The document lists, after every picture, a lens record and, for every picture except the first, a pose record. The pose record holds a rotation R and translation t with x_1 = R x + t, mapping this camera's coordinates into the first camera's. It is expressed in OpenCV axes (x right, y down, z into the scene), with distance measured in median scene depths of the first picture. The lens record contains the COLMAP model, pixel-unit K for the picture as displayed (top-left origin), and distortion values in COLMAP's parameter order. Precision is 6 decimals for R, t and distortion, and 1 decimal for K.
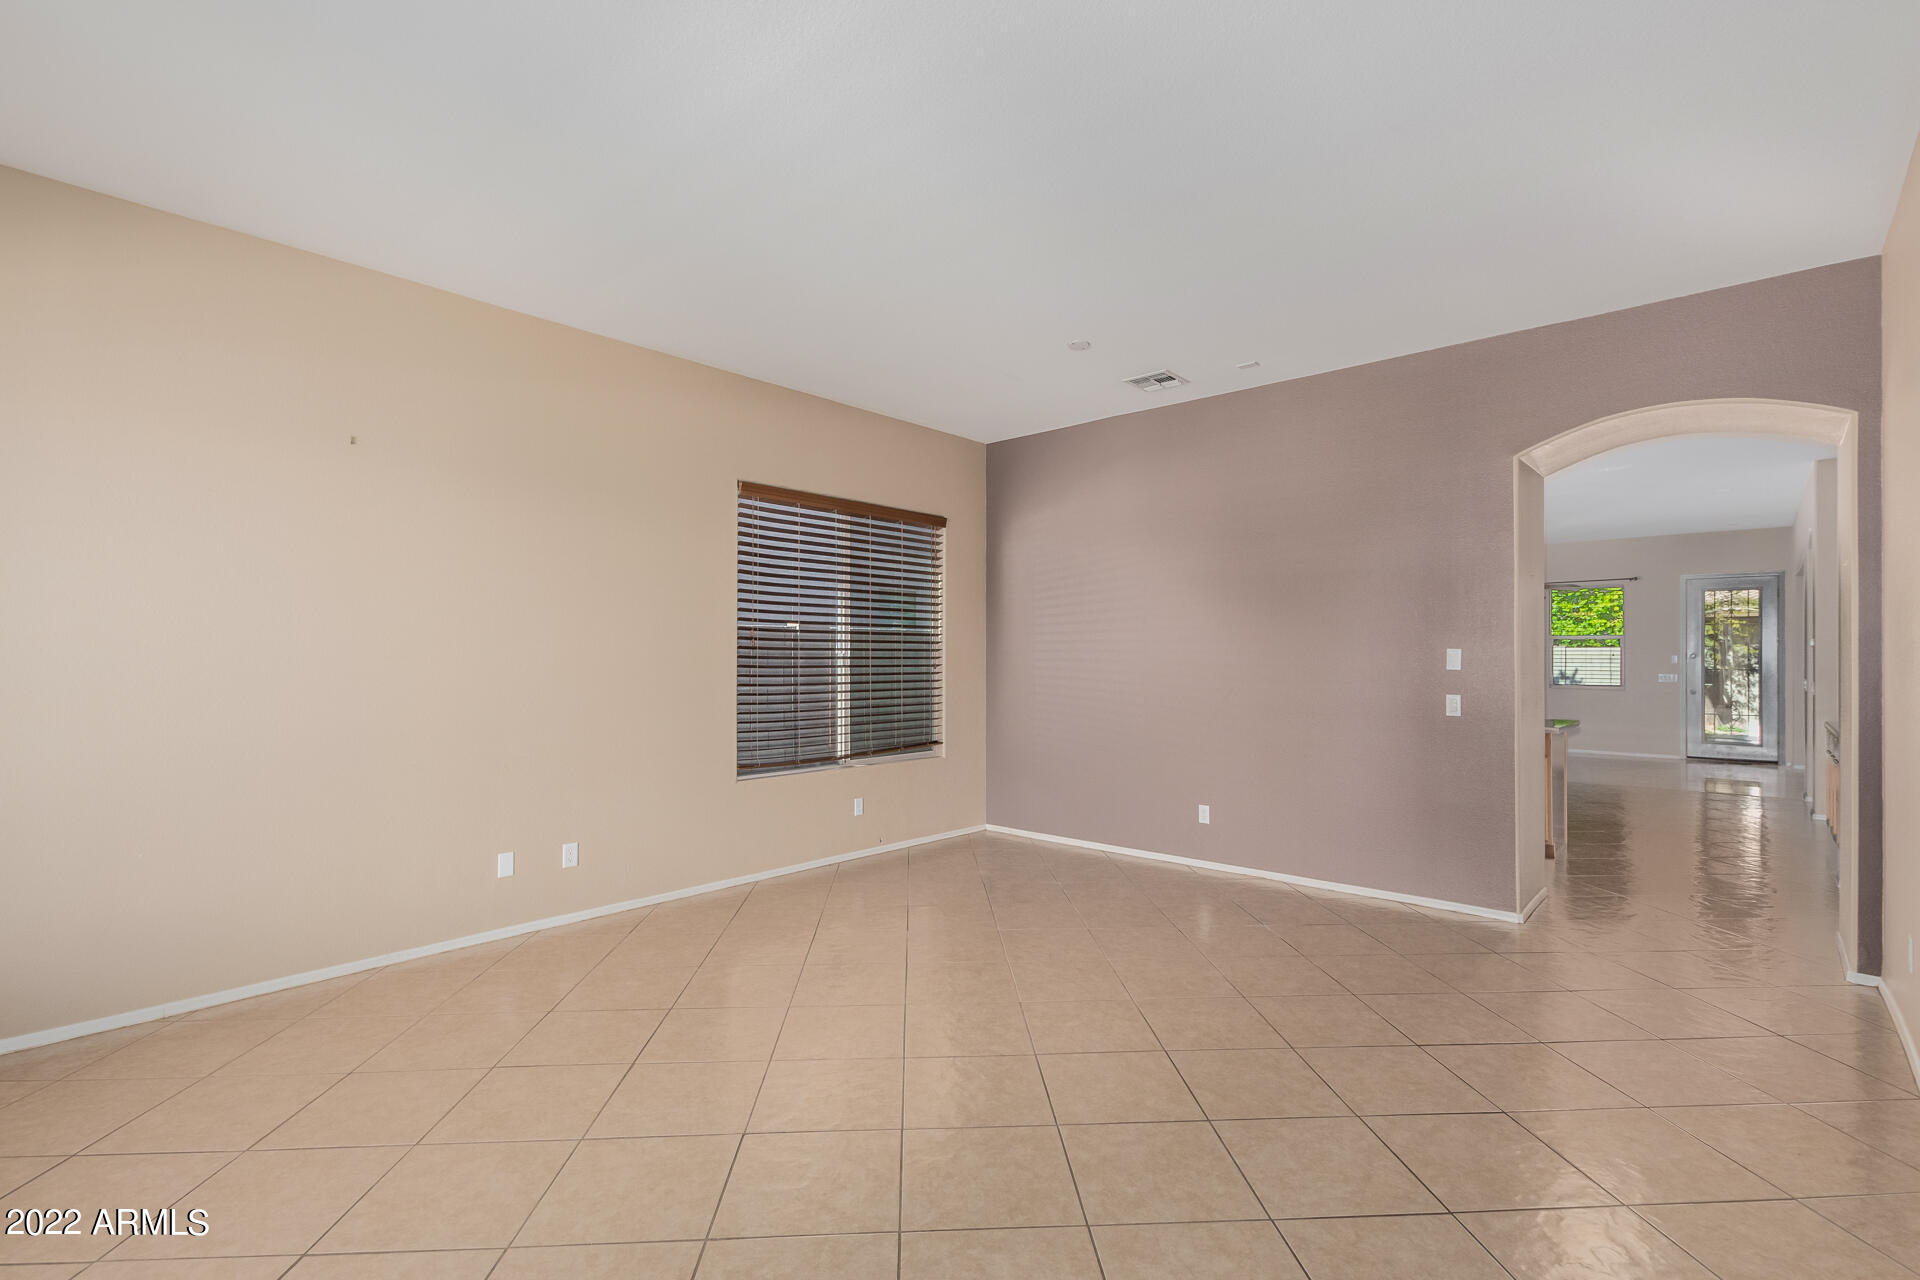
lens RADIAL K [[880.0, 0, 946.0], [0, 880.0, 637.2], [0, 0, 1]] dist [-0.012898, 0.000642]
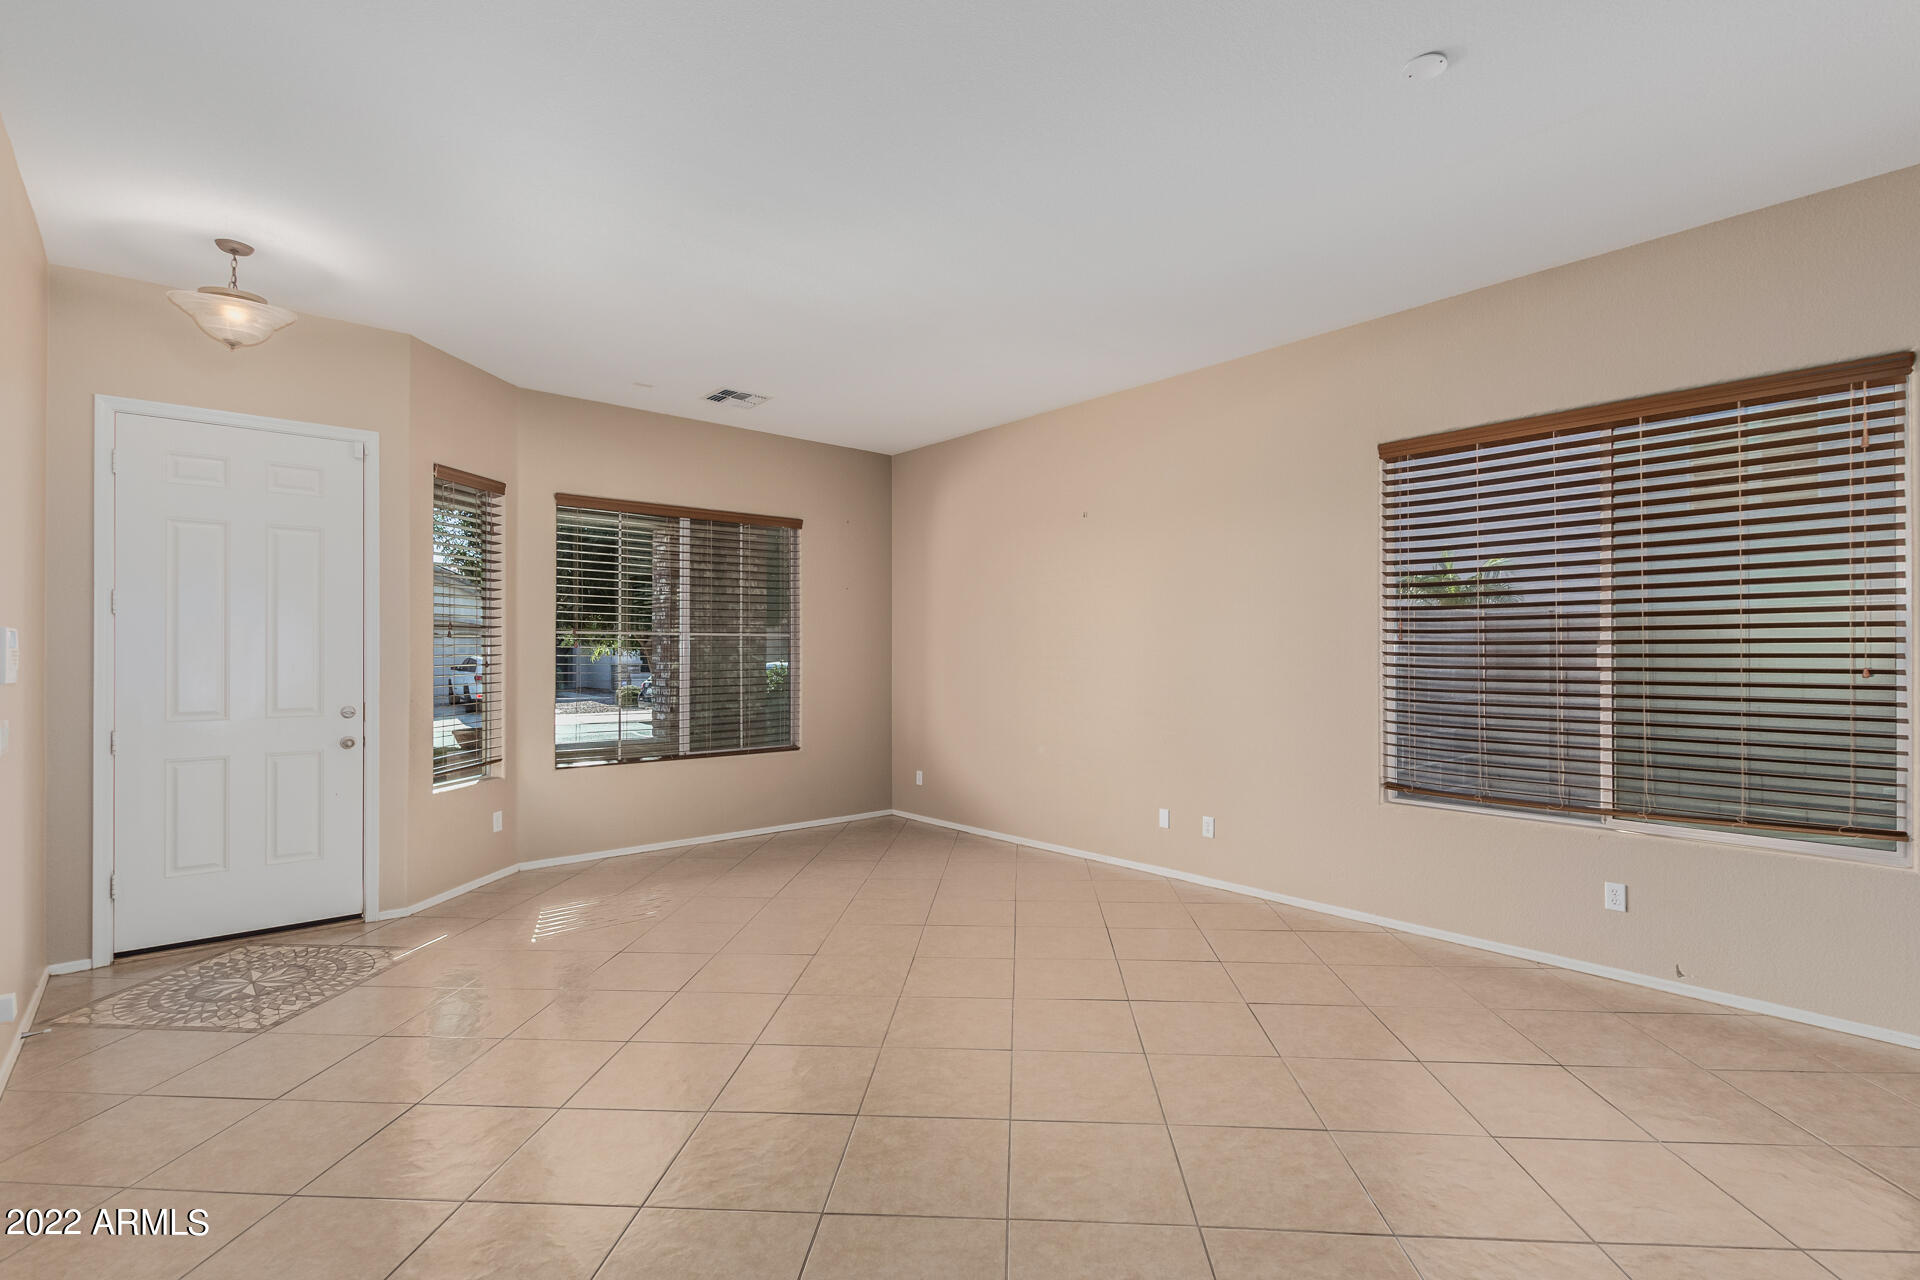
lens RADIAL K [[880.0, 0, 969.1], [0, 880.0, 653.0], [0, 0, 1]] dist [-0.012898, 0.000642]
pose [[-0.103263, 0.009867, -0.994605, 0.674063], [0.014725, 0.999856, 0.008390, 0.020003], [0.994545, -0.013780, -0.103393, 0.794839]]
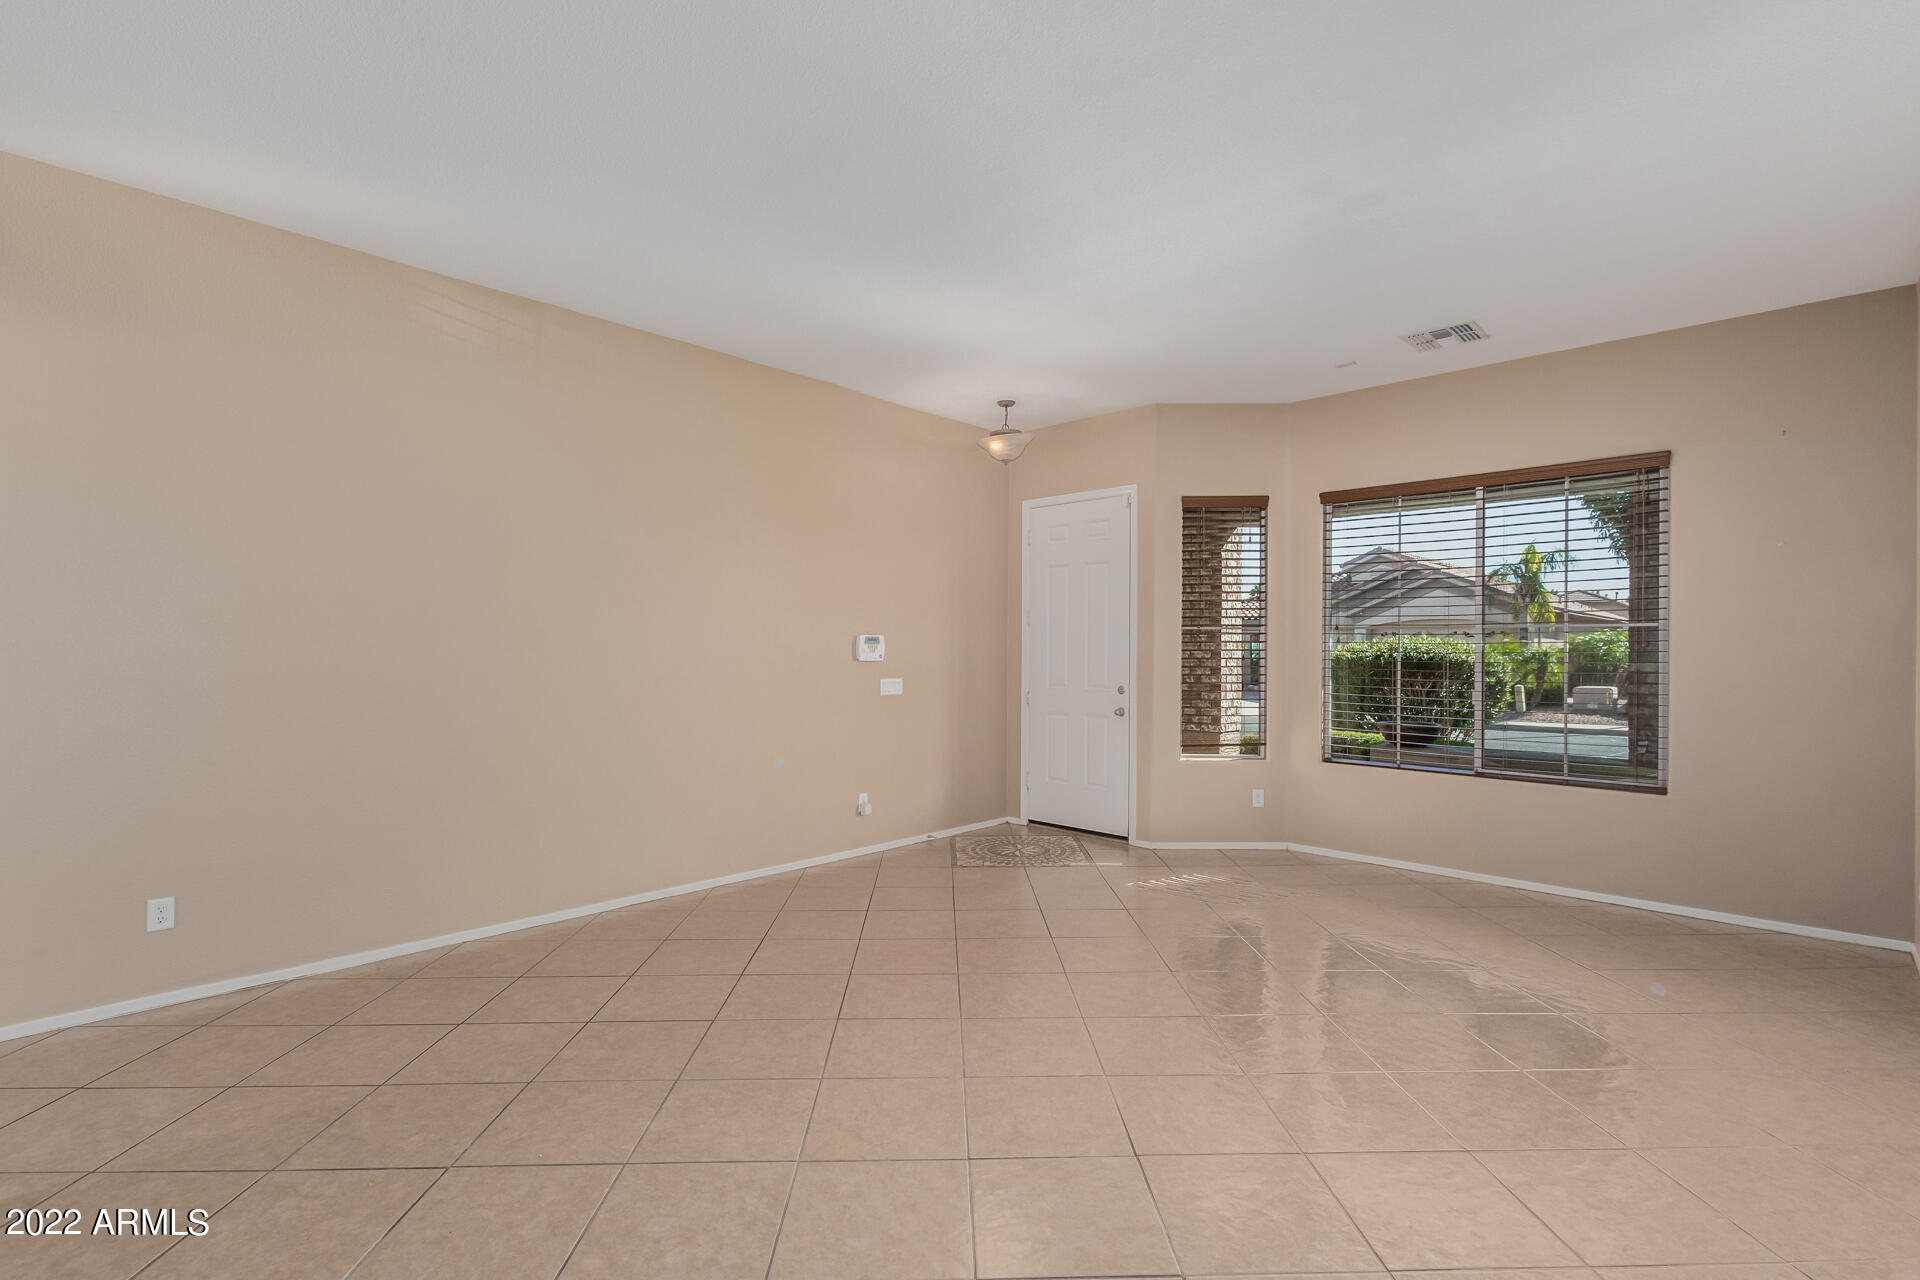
lens RADIAL K [[880.0, 0, 960.4], [0, 880.0, 654.5], [0, 0, 1]] dist [-0.012898, 0.000642]
pose [[-0.999568, 0.006638, 0.028629, 0.048761], [0.006572, 0.999975, -0.002417, 0.029202], [-0.028645, -0.002228, -0.999587, 1.326681]]
